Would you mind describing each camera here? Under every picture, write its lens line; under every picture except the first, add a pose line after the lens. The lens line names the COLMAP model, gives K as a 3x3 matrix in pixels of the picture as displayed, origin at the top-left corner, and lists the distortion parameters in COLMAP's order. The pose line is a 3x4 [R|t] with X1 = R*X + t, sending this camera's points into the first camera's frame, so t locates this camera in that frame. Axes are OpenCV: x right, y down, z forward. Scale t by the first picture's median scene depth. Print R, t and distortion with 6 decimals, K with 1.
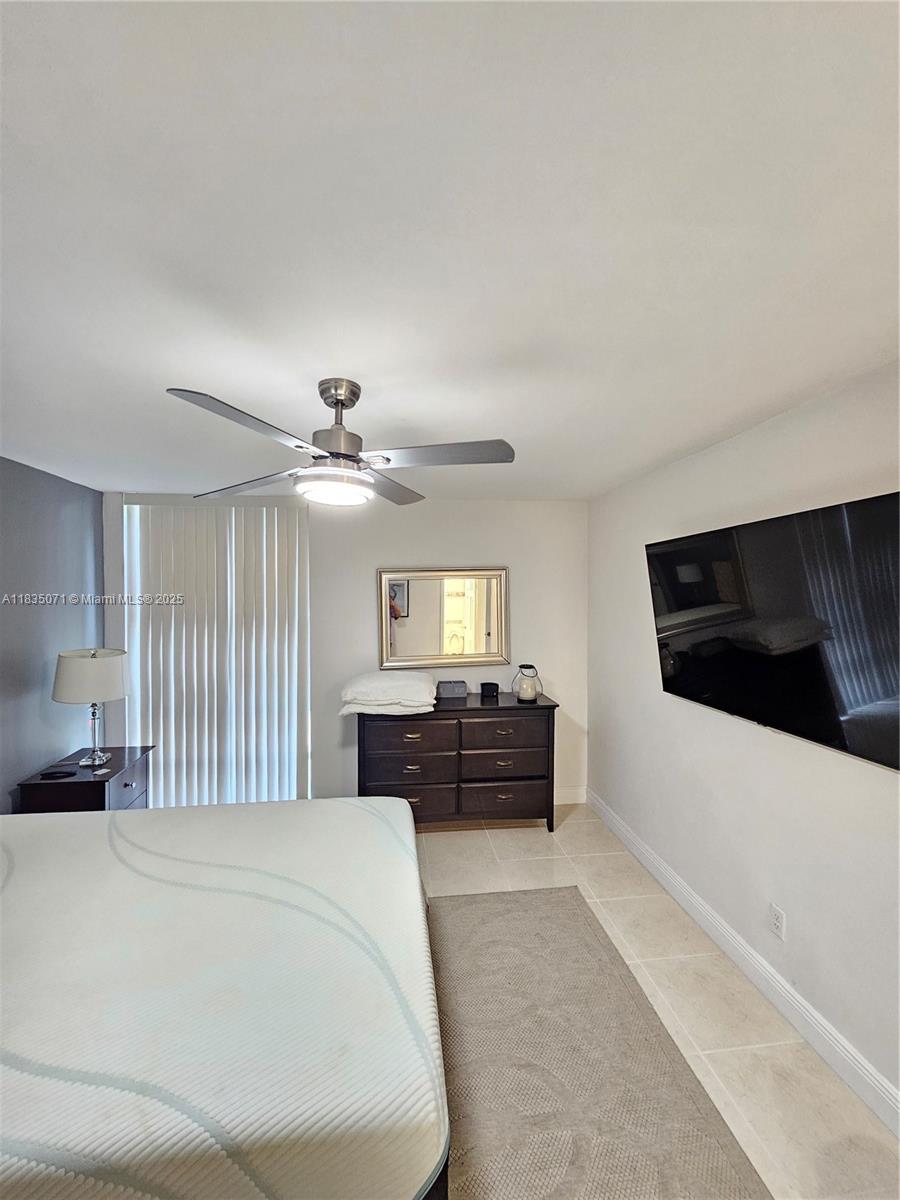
lens RADIAL K [[487.5, 0, 449.5], [0, 487.5, 605.4], [0, 0, 1]] dist [0.000478, 0.000402]
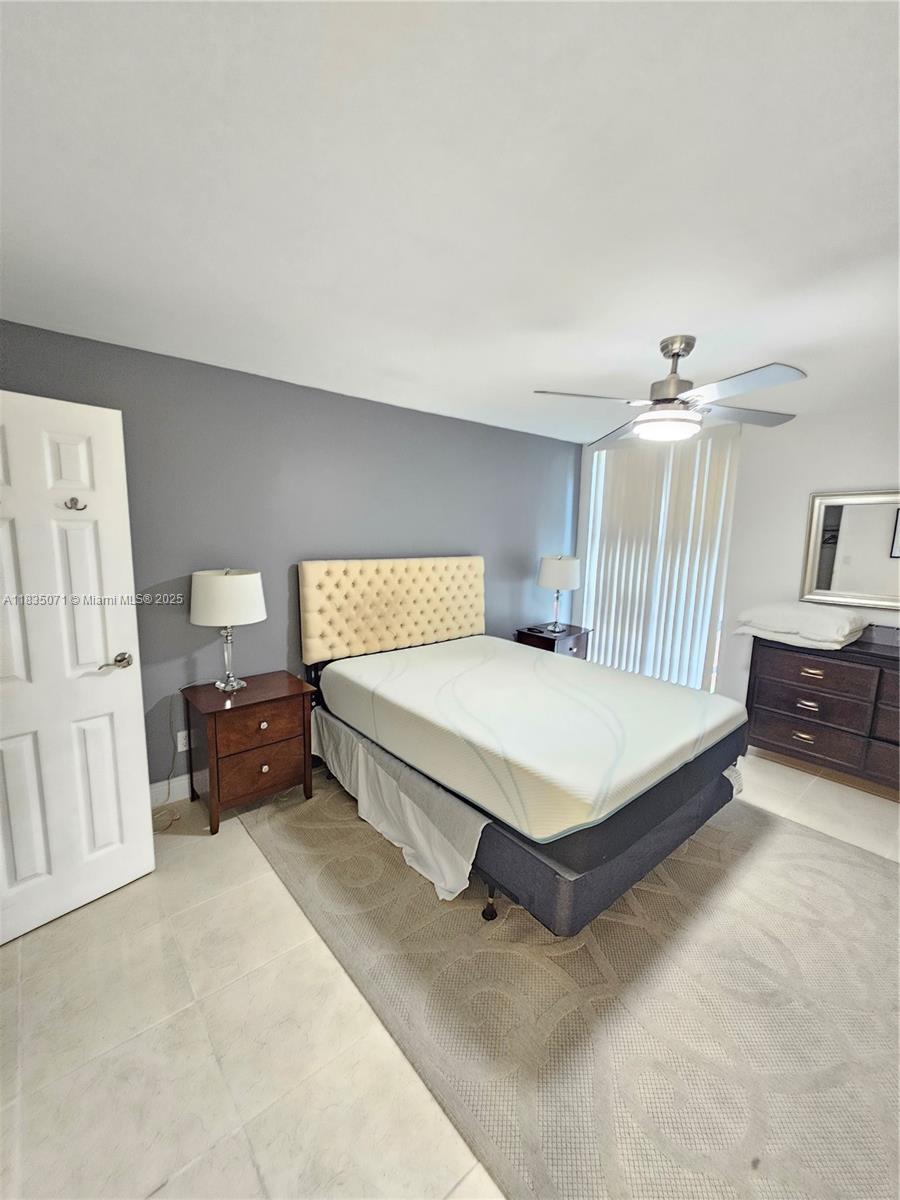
lens RADIAL K [[487.1, 0, 450.0], [0, 487.1, 600.0], [0, 0, 1]] dist [-0.000800, -0.000081]
pose [[0.556229, 0.141358, -0.818919, 0.306300], [-0.042471, 0.988974, 0.141865, 0.028519], [0.829943, -0.044129, 0.556099, -0.109537]]
